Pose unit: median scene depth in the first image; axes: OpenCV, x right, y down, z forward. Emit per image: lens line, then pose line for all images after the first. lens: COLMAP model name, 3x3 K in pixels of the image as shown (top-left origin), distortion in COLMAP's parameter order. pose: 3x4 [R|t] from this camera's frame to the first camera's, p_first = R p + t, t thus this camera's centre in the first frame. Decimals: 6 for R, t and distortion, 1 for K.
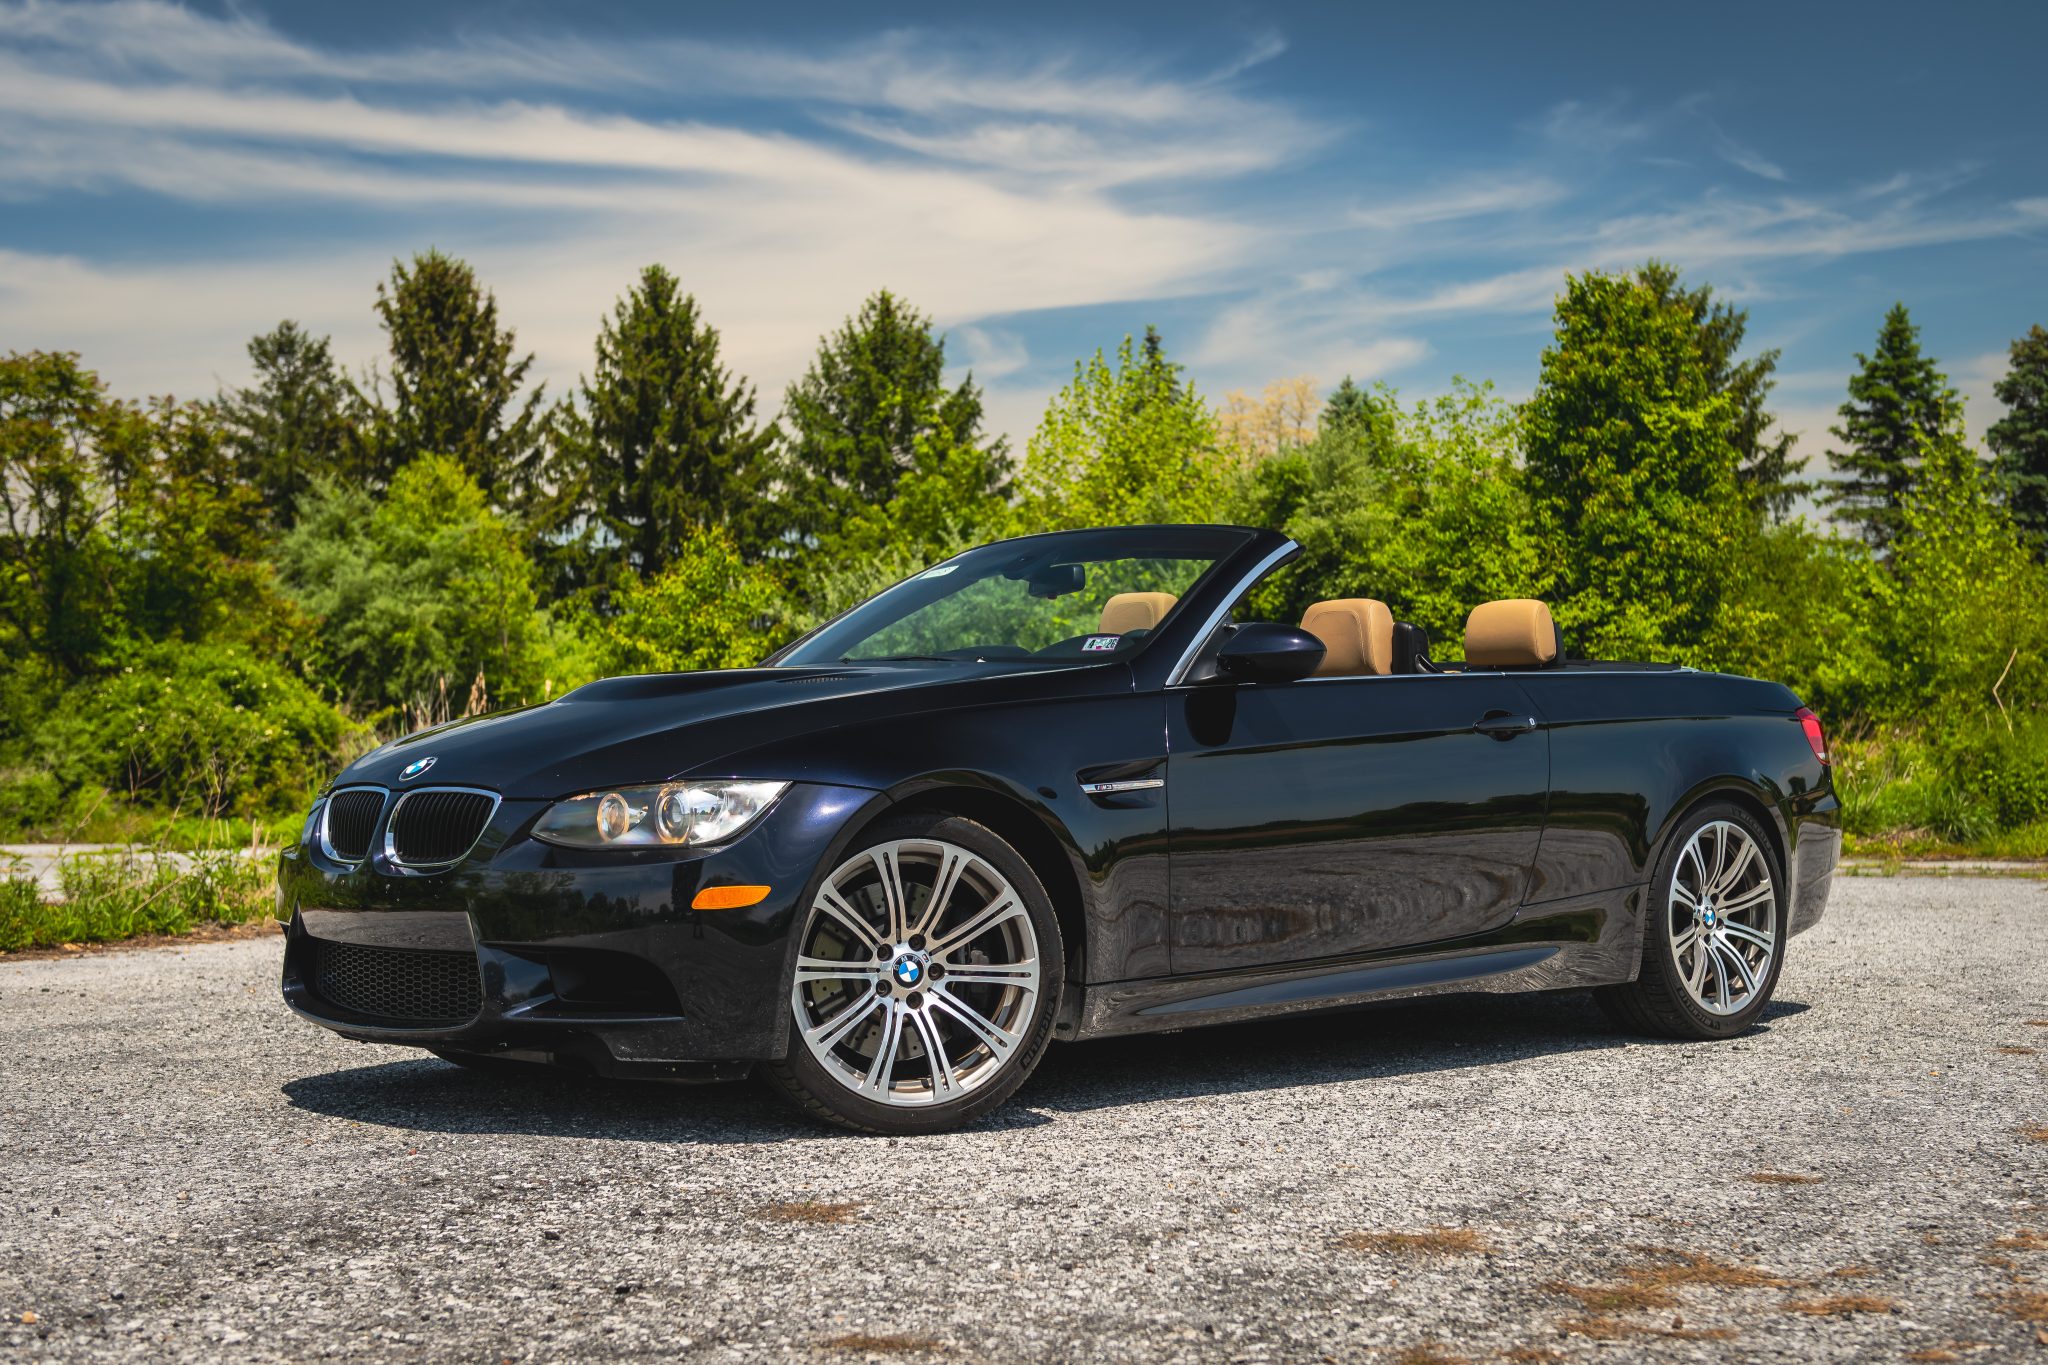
lens RADIAL K [[2681.7, 0, 1066.4], [0, 2681.7, 674.9], [0, 0, 1]] dist [-0.010962, 0.009884]
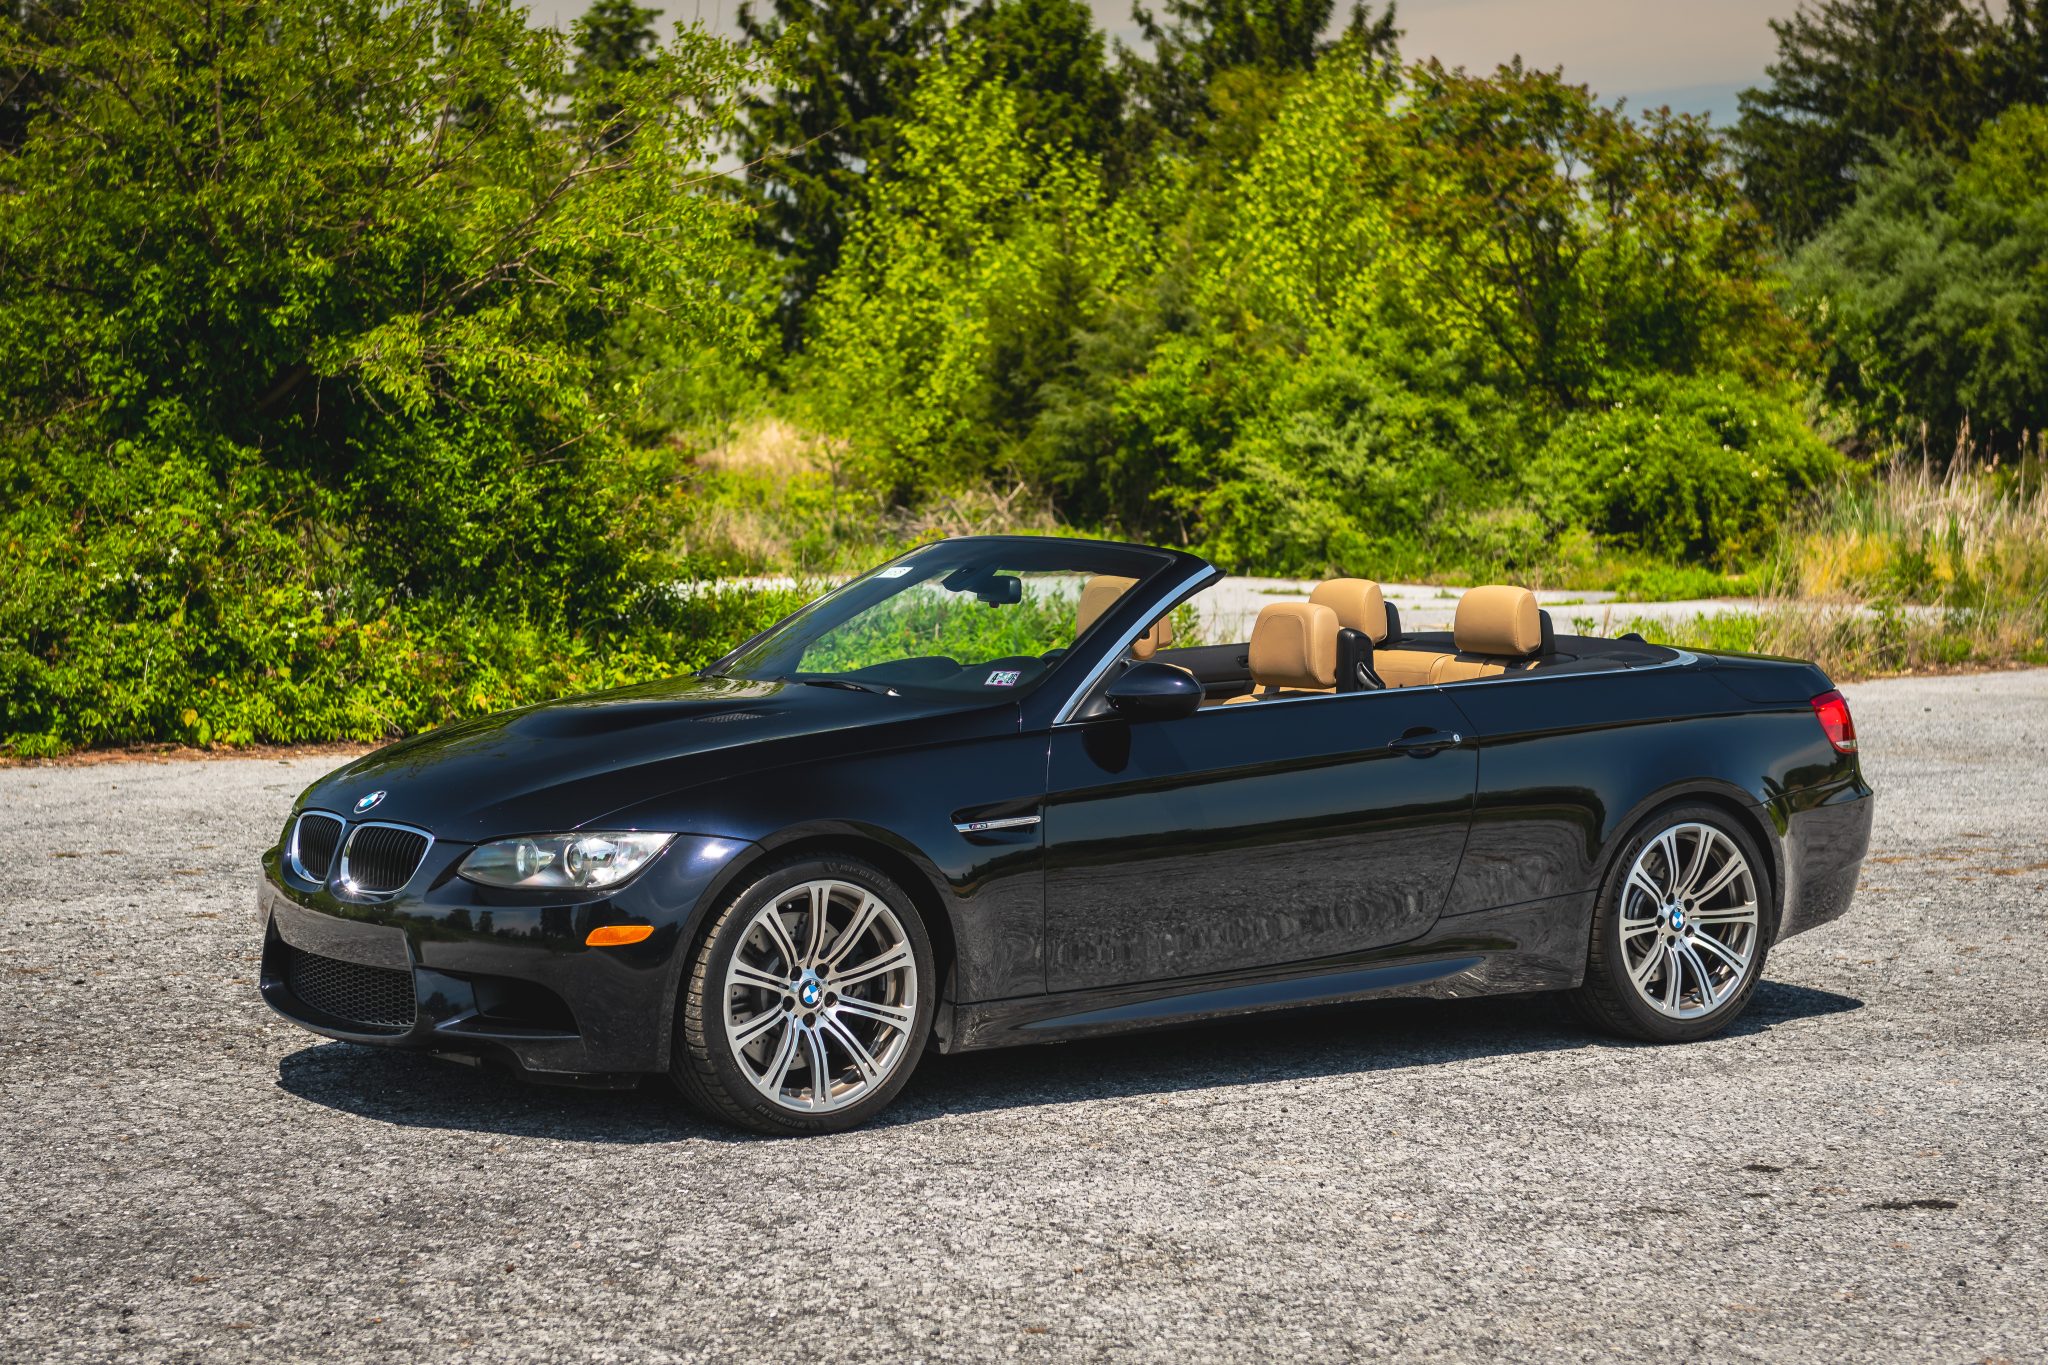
lens RADIAL K [[3950.2, 0, 1024.0], [0, 3950.2, 682.5], [0, 0, 1]] dist [-0.022479, 0.011721]
pose [[0.865792, 0.040106, -0.498794, 0.172637], [0.008239, 0.995505, 0.094346, -0.038252], [0.500336, -0.085794, 0.861570, -0.326817]]
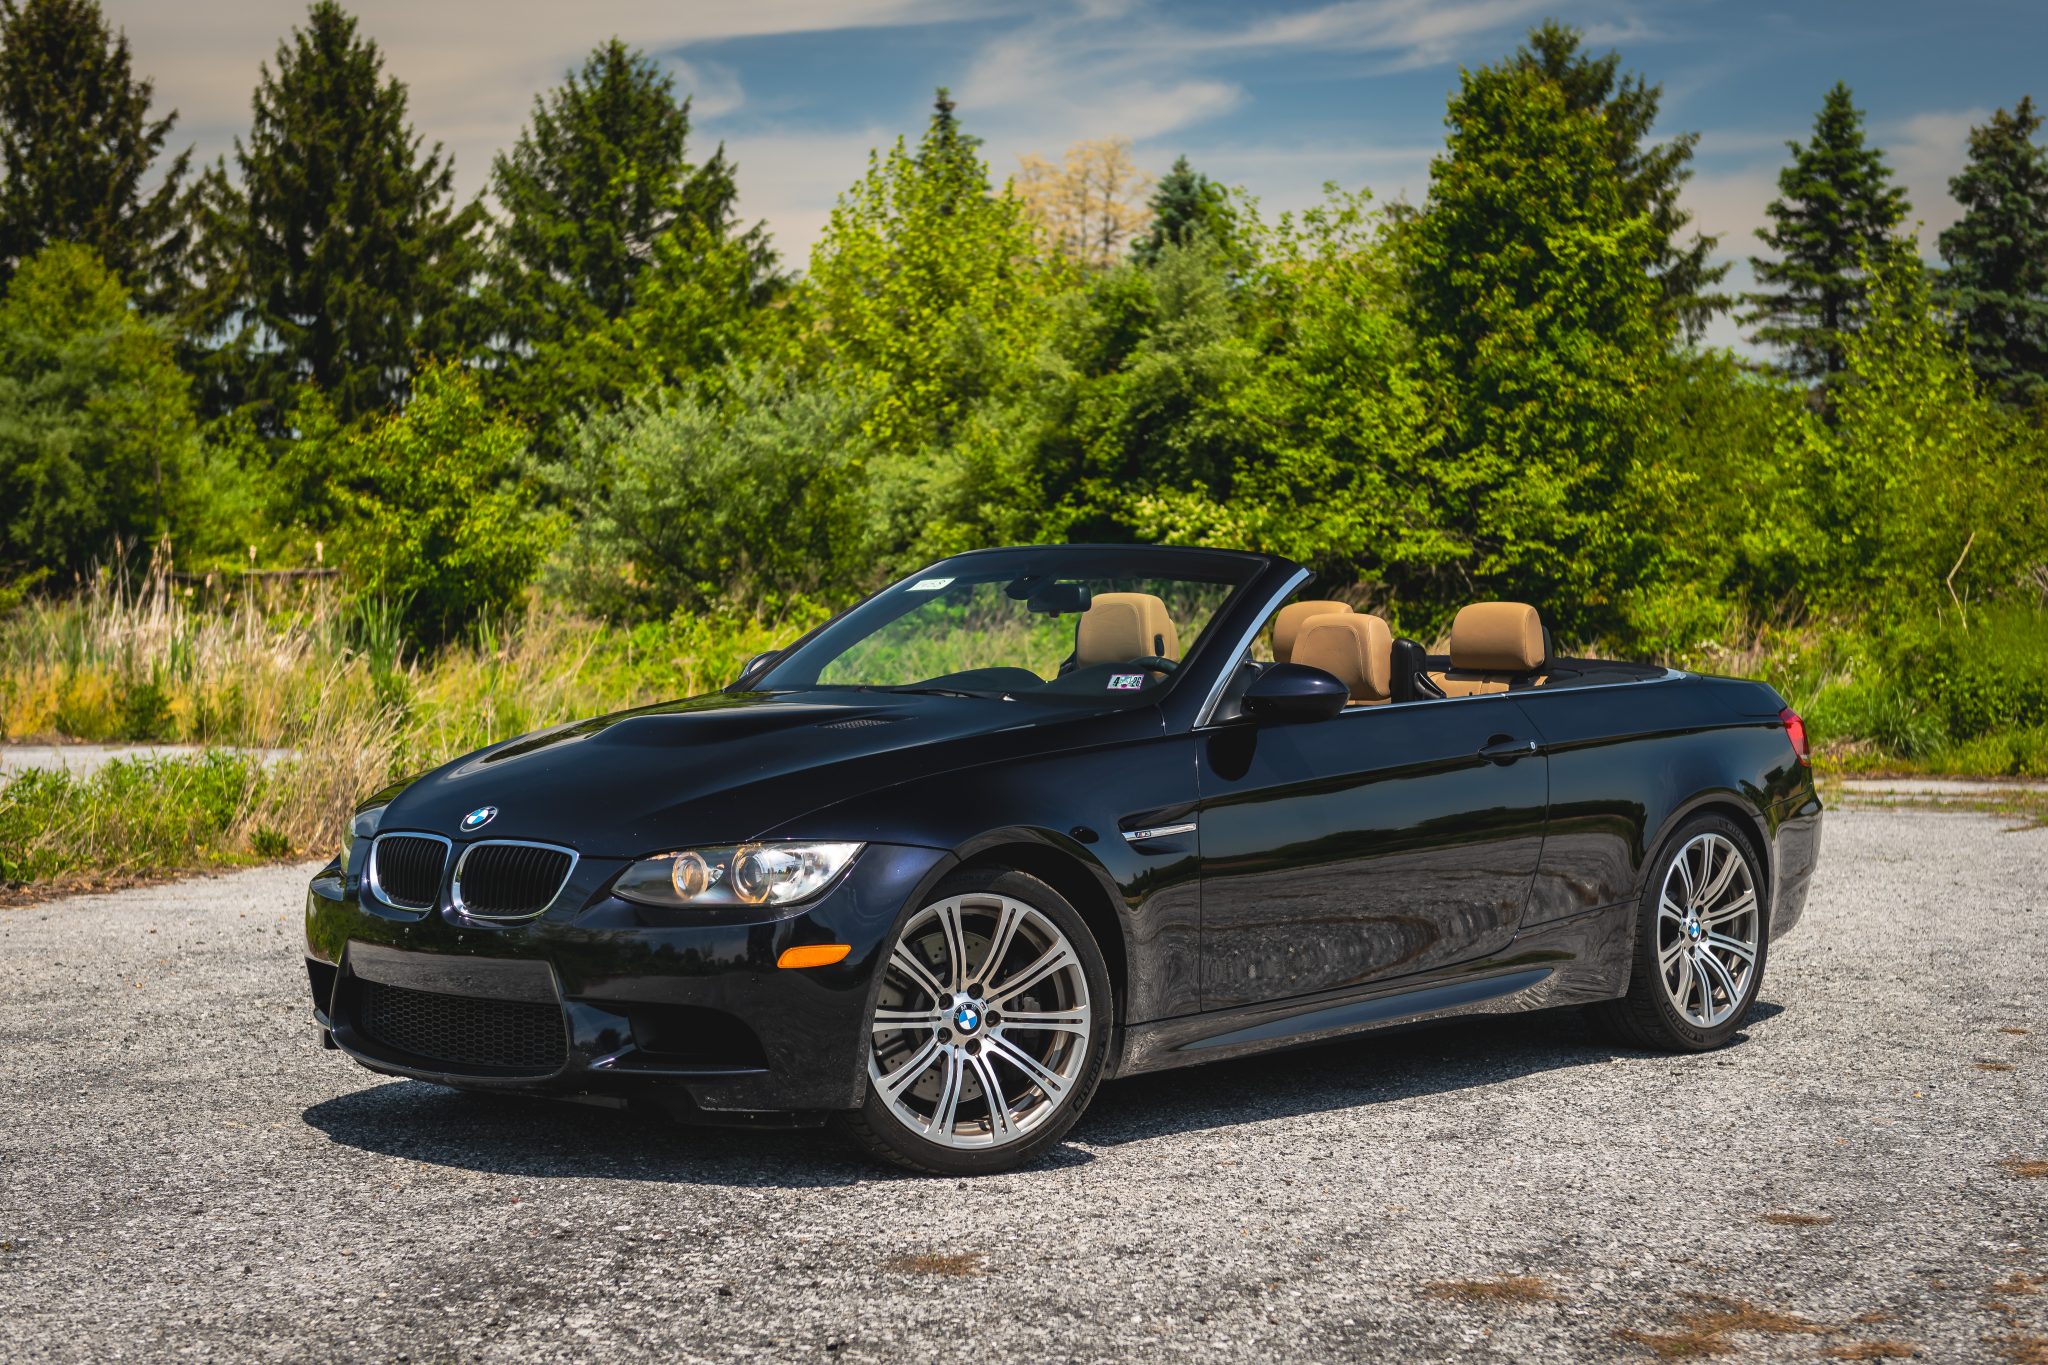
lens RADIAL K [[3307.8, 0, 1052.7], [0, 3307.8, 720.1], [0, 0, 1]] dist [-0.003134, -0.017753]
pose [[0.997256, 0.004709, 0.073878, -0.018371], [-0.009707, 0.997677, 0.067432, -0.013981], [-0.073389, -0.067964, 0.994985, -0.041341]]
